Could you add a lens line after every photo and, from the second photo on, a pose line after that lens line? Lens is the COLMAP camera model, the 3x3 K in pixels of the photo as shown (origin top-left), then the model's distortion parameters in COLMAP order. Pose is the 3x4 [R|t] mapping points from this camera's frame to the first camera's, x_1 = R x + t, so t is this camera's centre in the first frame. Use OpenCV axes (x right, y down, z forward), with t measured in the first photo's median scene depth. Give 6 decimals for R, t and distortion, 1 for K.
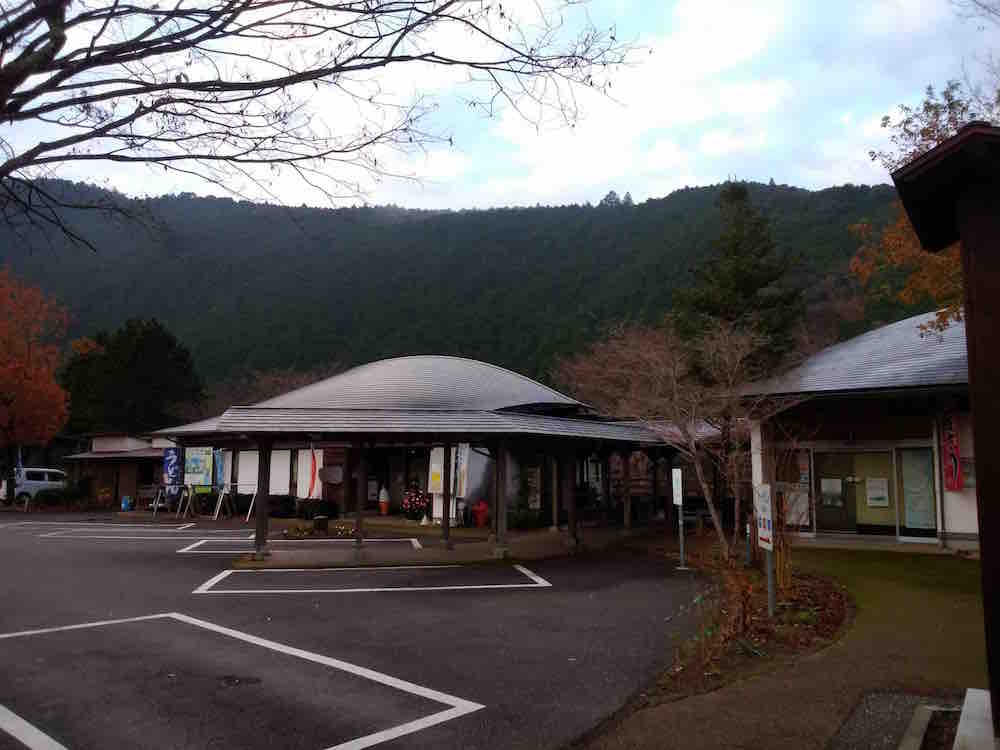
lens RADIAL K [[785.5, 0, 499.7], [0, 785.5, 378.4], [0, 0, 1]] dist [0.027651, -0.068664]
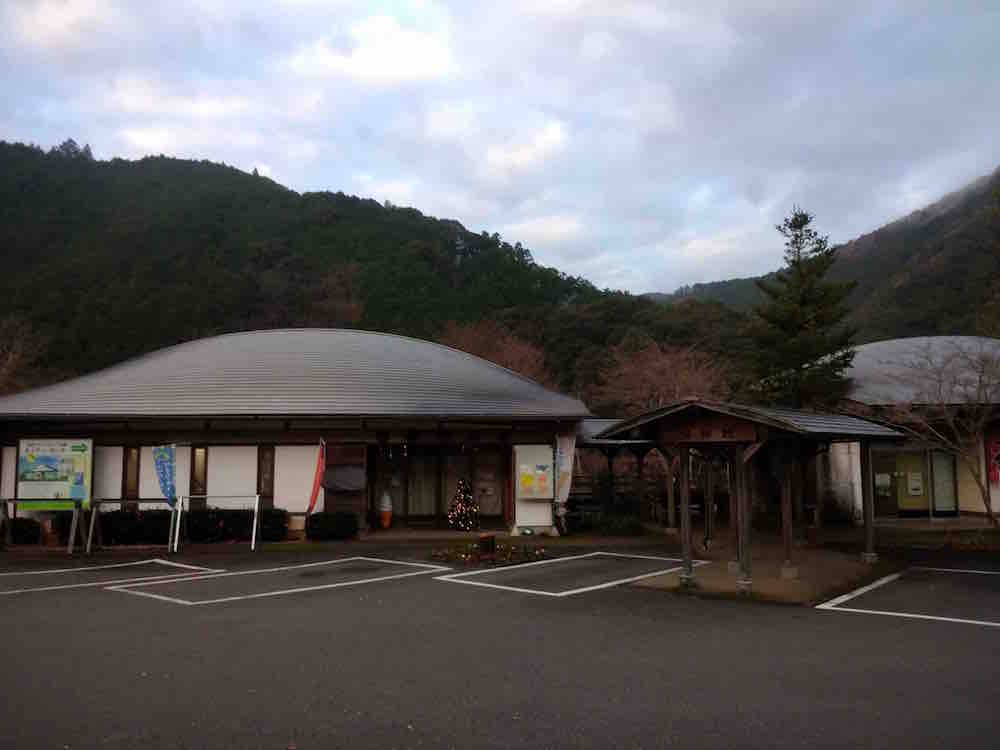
lens RADIAL K [[785.5, 0, 495.4], [0, 785.5, 389.6], [0, 0, 1]] dist [0.027651, -0.068664]
pose [[0.757565, 0.050377, 0.650813, -0.530331], [-0.068609, 0.997640, 0.002640, 0.022113], [-0.649144, -0.046651, 0.759233, 0.296654]]
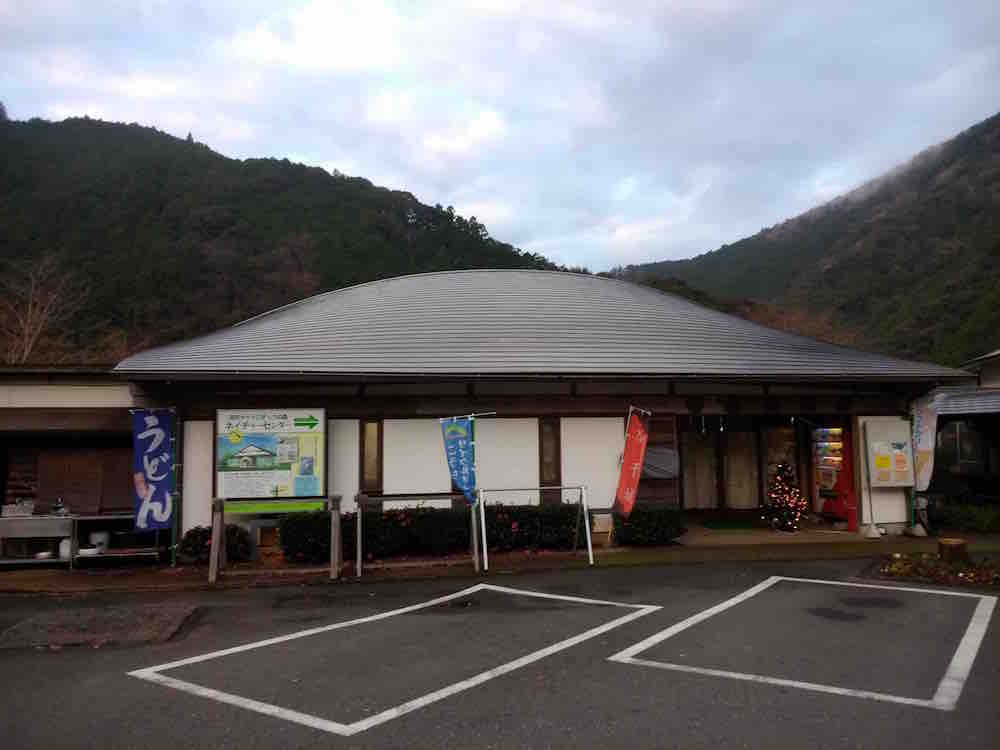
lens RADIAL K [[785.5, 0, 490.7], [0, 785.5, 389.4], [0, 0, 1]] dist [0.027651, -0.068664]
pose [[0.695032, 0.034113, 0.718169, -0.611221], [-0.070102, 0.997330, 0.020470, 0.059991], [-0.715553, -0.064573, 0.695567, 0.619354]]
